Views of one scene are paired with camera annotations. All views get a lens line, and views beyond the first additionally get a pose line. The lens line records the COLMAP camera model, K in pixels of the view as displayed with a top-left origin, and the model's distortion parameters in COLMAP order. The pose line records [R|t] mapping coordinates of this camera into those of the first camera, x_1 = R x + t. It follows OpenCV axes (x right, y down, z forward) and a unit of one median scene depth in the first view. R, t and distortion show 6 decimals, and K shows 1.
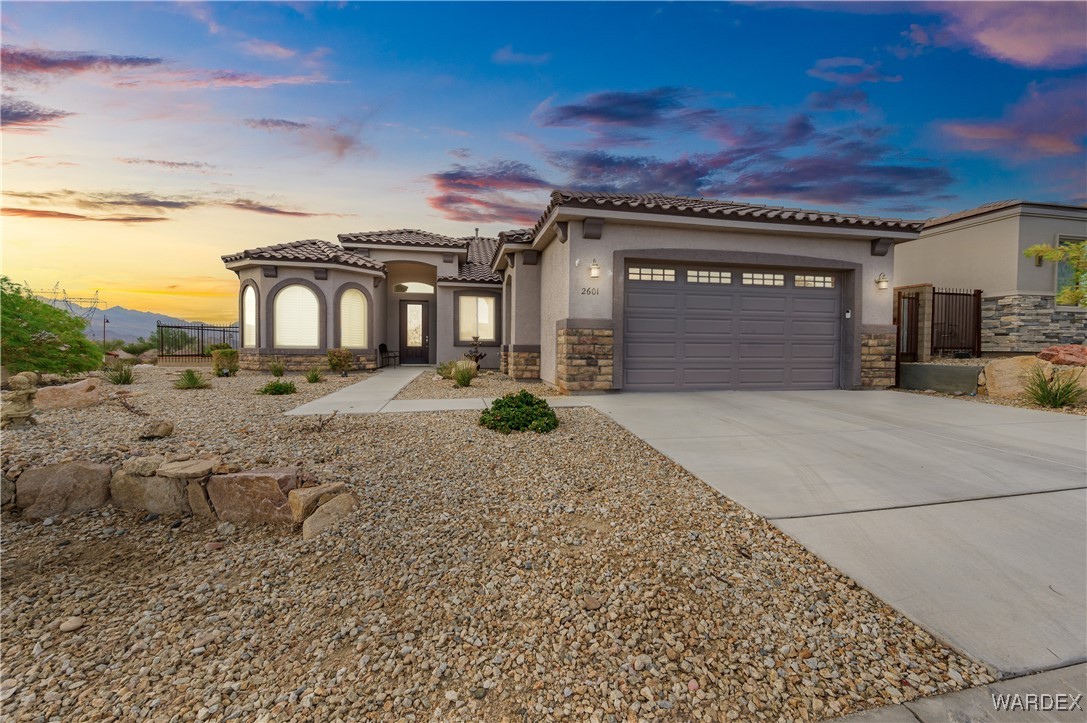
lens RADIAL K [[428.1, 0, 540.1], [0, 428.1, 356.3], [0, 0, 1]] dist [0.000220, 0.000076]
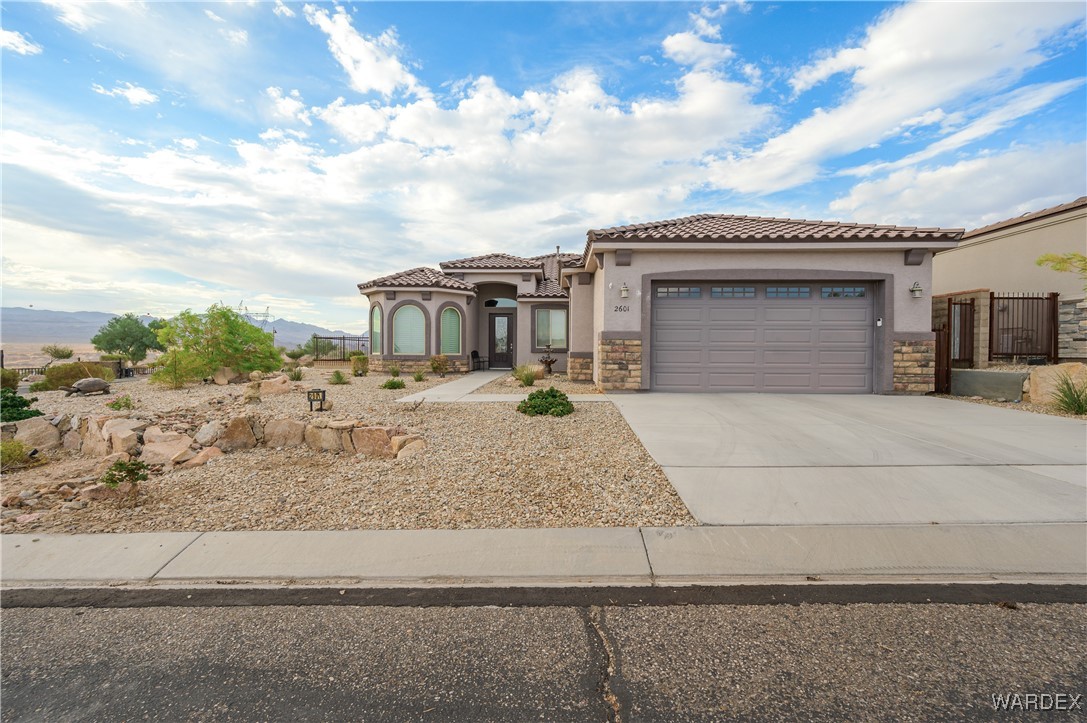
lens RADIAL K [[436.8, 0, 543.7], [0, 436.8, 355.8], [0, 0, 1]] dist [0.001593, 0.000072]
pose [[0.972801, -0.000594, -0.231640, 0.166682], [-0.001994, 0.999938, -0.010940, -0.002803], [0.231632, 0.011104, 0.972740, -0.232008]]
